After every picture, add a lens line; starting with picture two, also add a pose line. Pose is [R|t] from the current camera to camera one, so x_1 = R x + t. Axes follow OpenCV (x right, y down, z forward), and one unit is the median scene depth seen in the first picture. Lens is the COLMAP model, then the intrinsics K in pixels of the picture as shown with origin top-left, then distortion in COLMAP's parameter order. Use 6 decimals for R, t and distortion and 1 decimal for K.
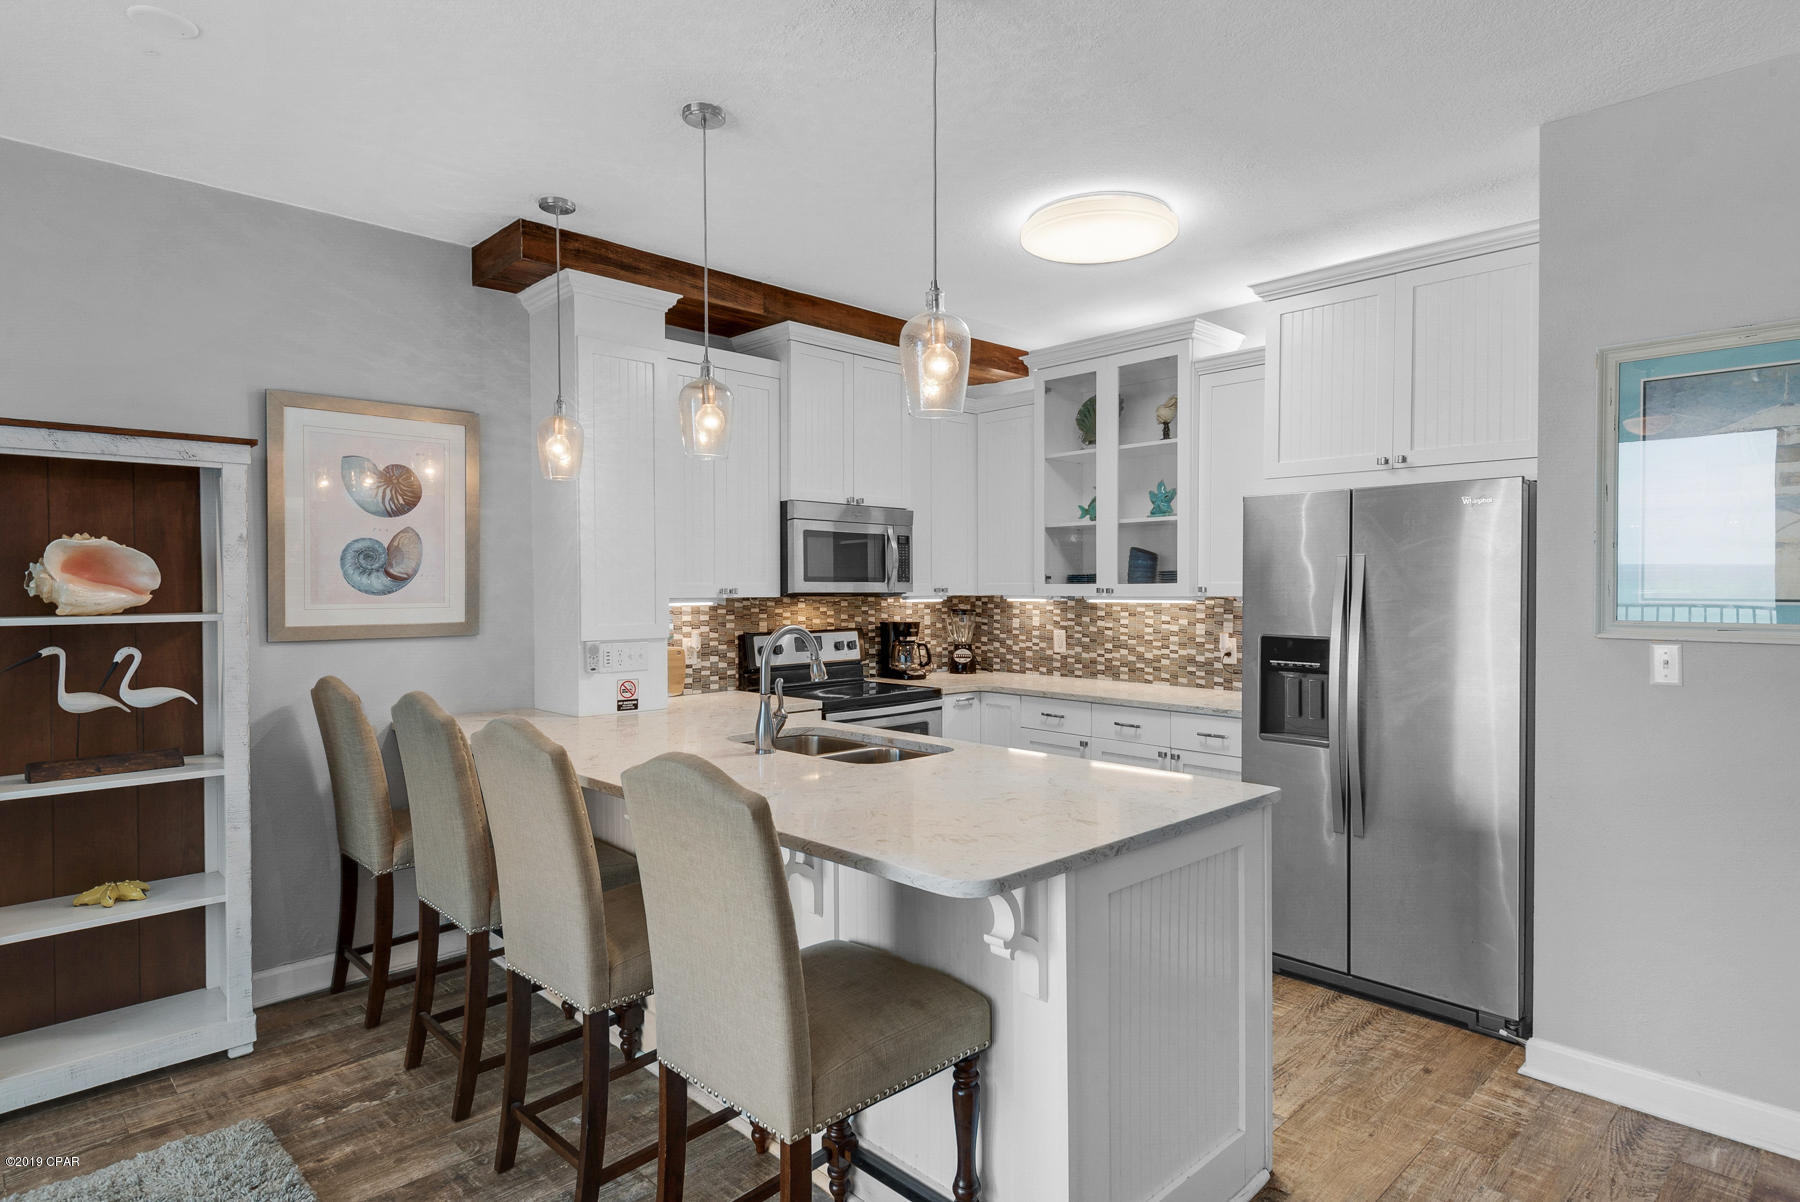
lens RADIAL K [[1001.4, 0, 888.5], [0, 1001.4, 592.8], [0, 0, 1]] dist [0.018781, -0.007295]
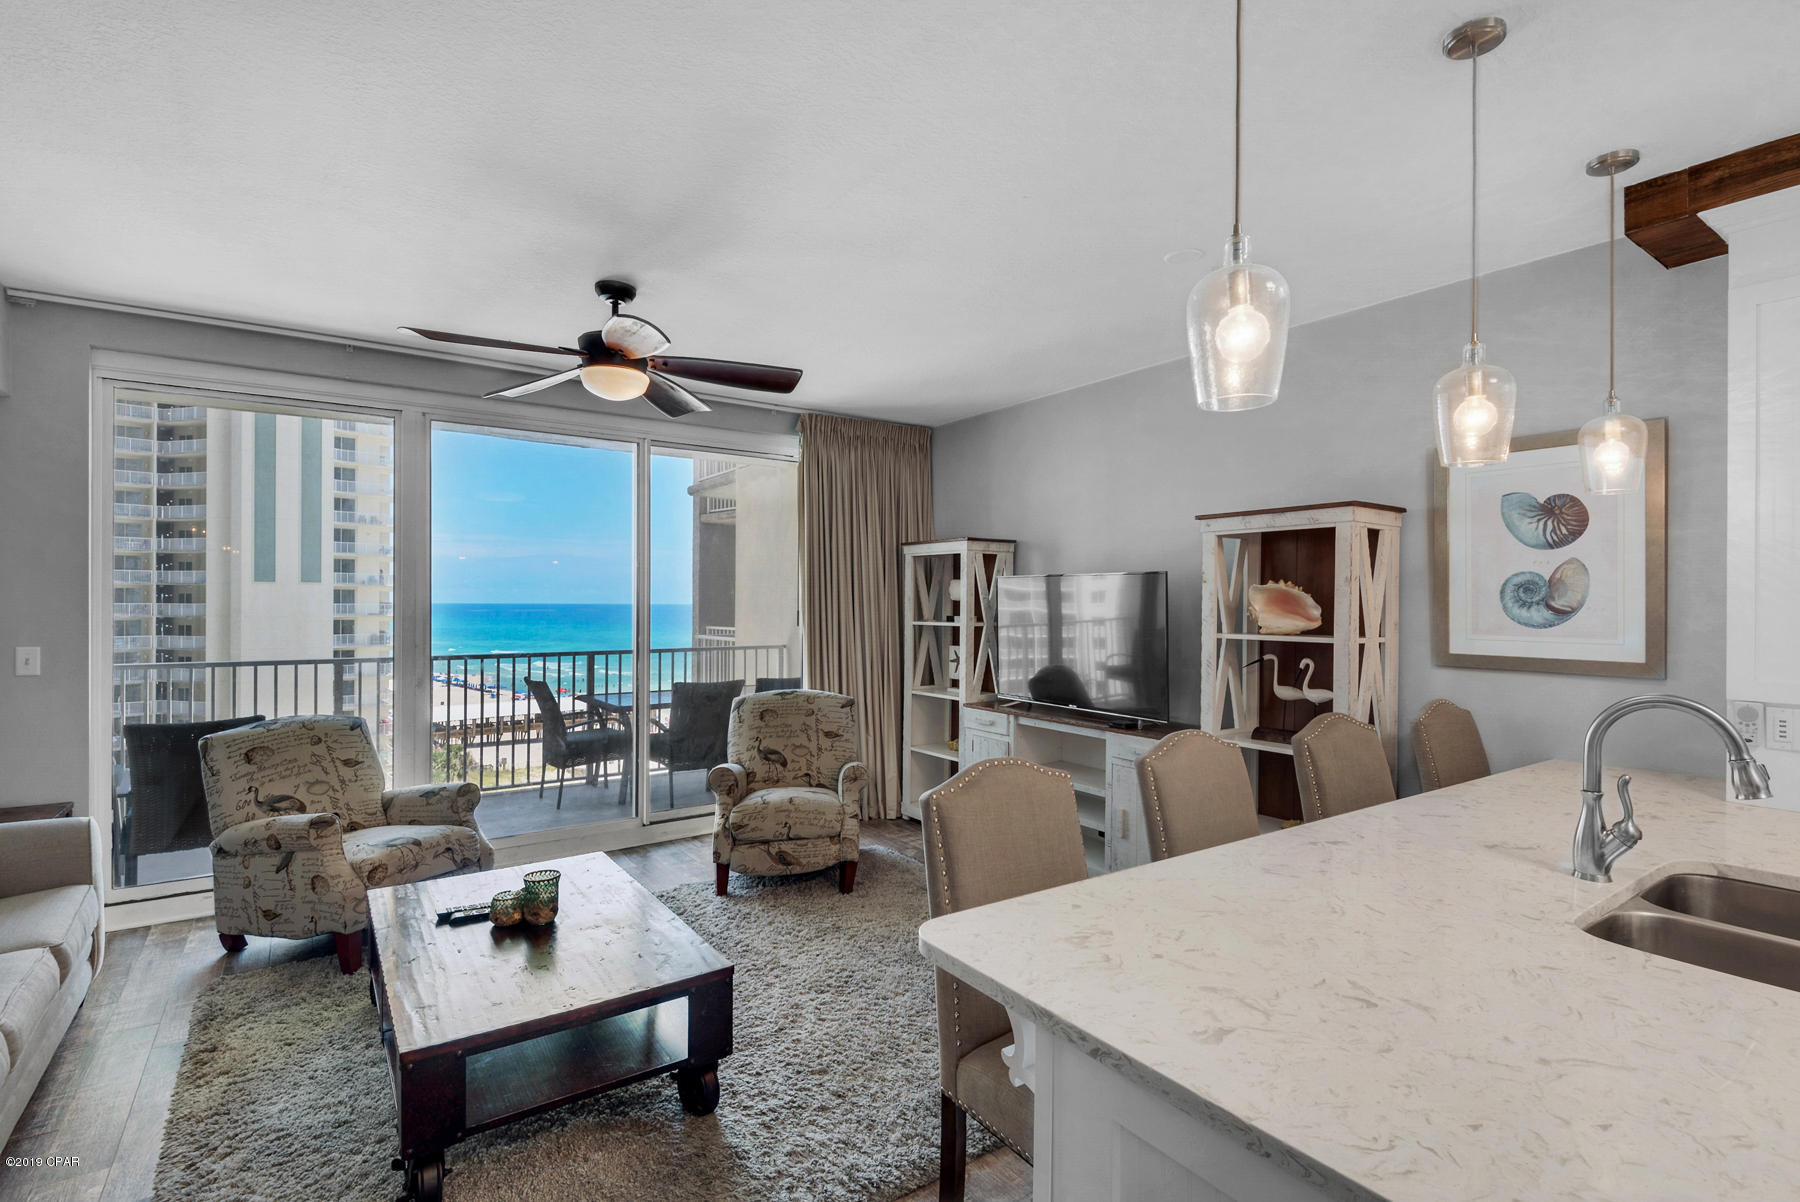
lens RADIAL K [[847.8, 0, 898.5], [0, 847.8, 600.8], [0, 0, 1]] dist [0.016035, -0.016015]
pose [[-0.156749, -0.001548, -0.987637, 0.393764], [-0.015479, 0.999880, 0.000890, -0.014690], [0.987517, 0.015427, -0.156755, 0.468259]]
